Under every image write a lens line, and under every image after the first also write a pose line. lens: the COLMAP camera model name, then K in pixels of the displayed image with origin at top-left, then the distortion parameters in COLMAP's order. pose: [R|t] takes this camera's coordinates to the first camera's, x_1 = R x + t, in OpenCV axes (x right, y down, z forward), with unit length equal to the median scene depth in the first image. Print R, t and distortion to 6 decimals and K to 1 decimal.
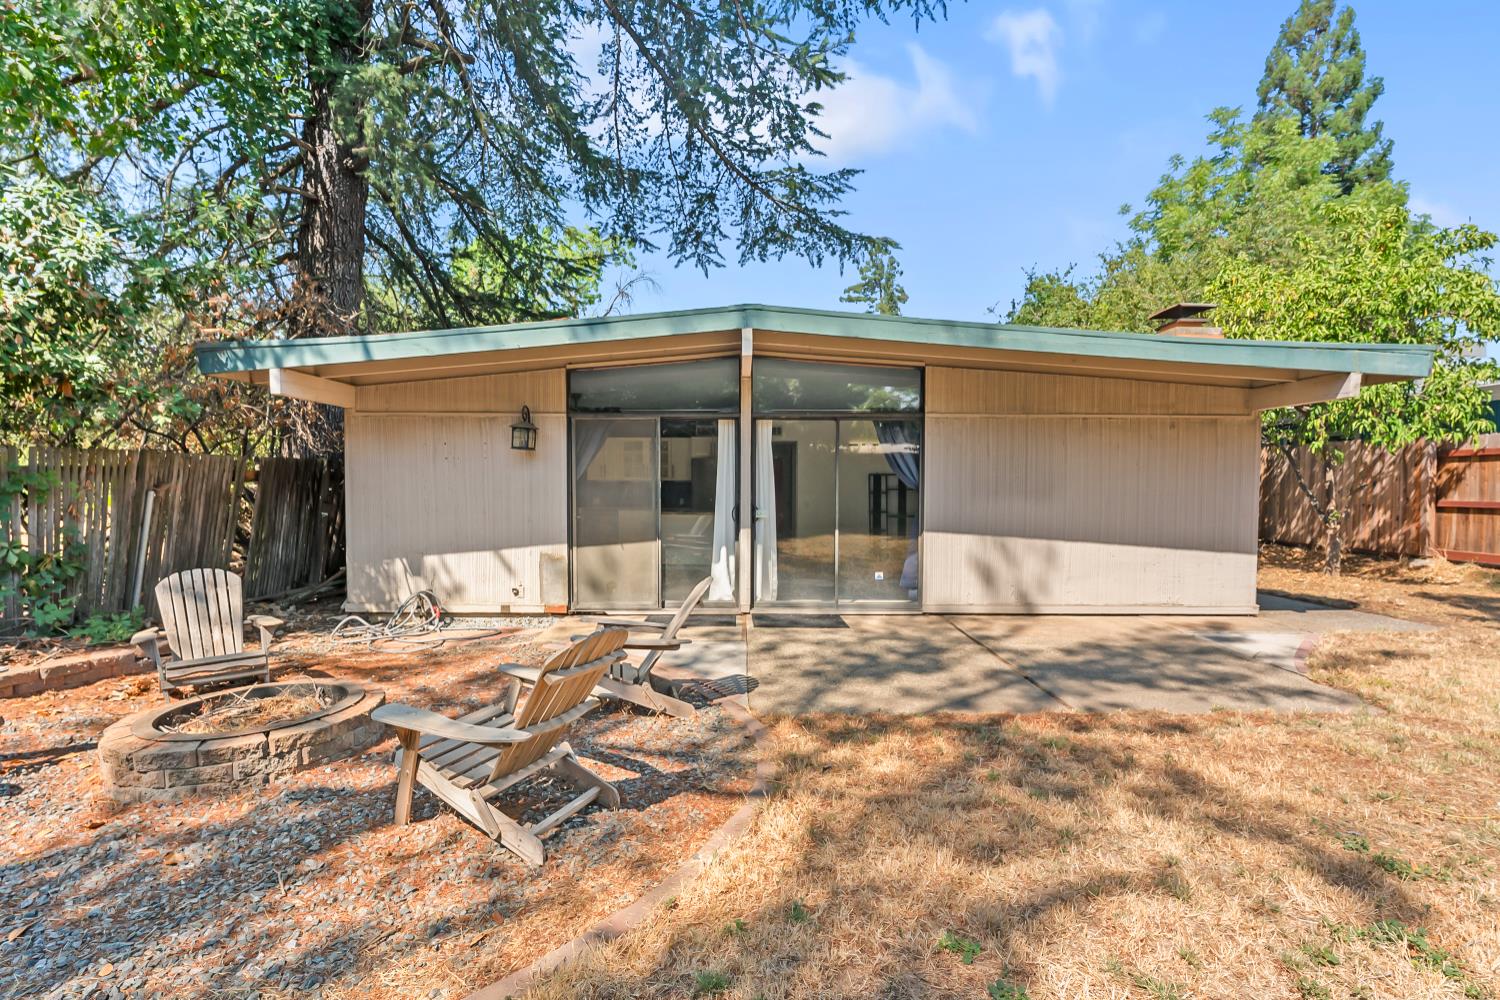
lens RADIAL K [[684.3, 0, 731.4], [0, 684.3, 516.3], [0, 0, 1]] dist [-0.002378, -0.000613]
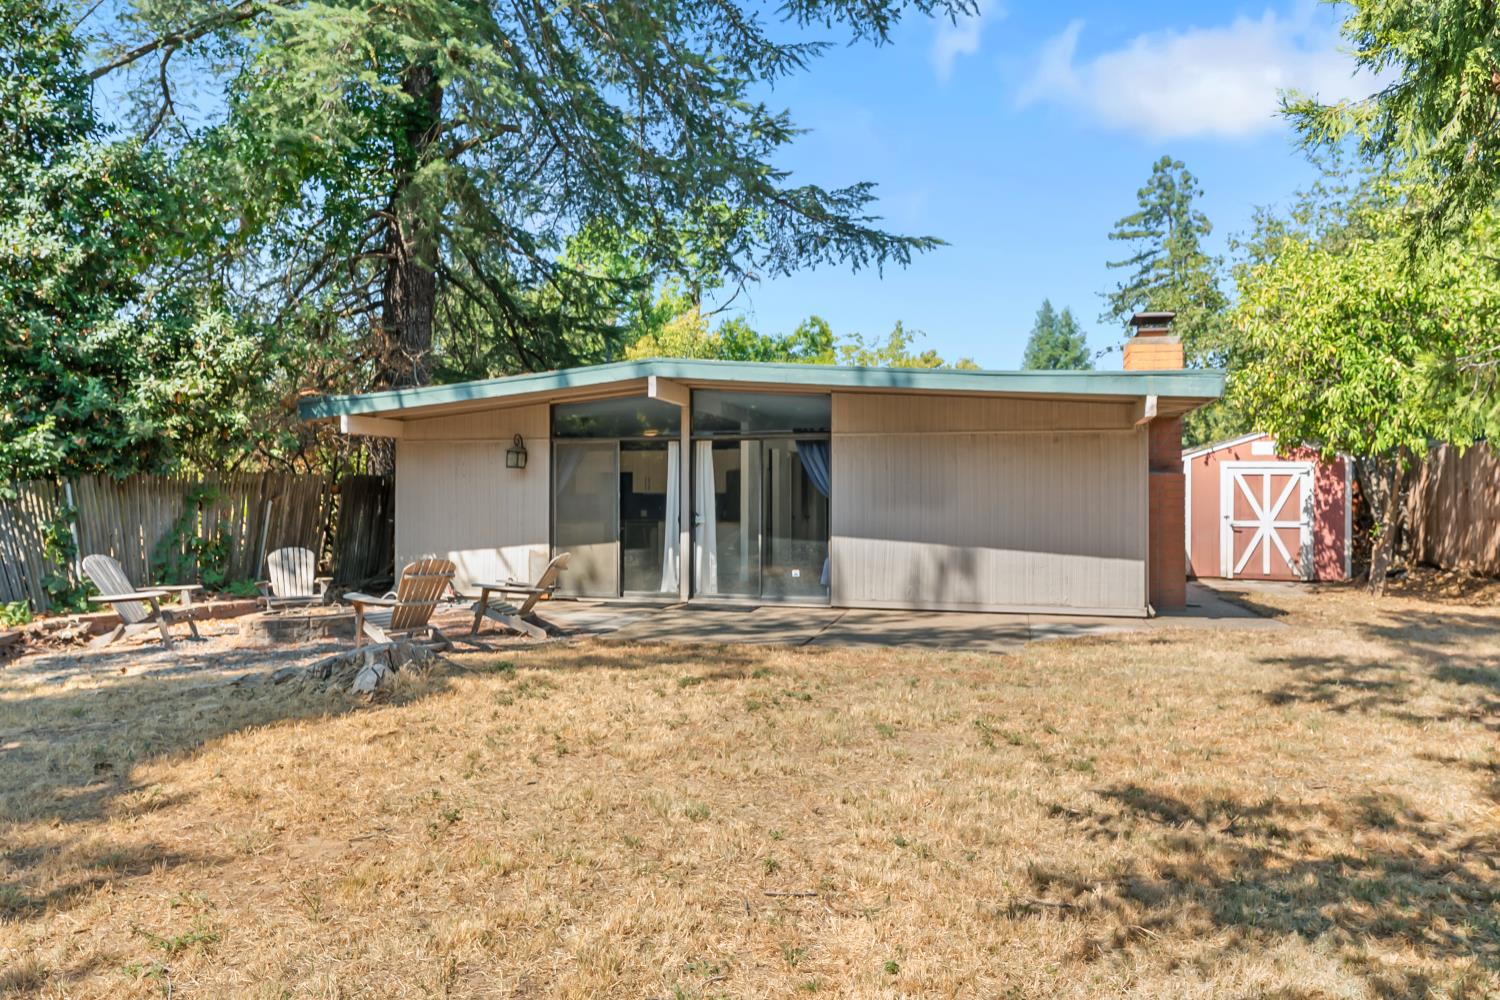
lens RADIAL K [[1011.4, 0, 740.9], [0, 1011.4, 507.9], [0, 0, 1]] dist [0.000724, 0.001991]
pose [[0.961328, -0.001090, -0.275404, 0.608382], [-0.011148, 0.999019, -0.042867, 0.050635], [0.275180, 0.044280, 0.960372, -0.679964]]
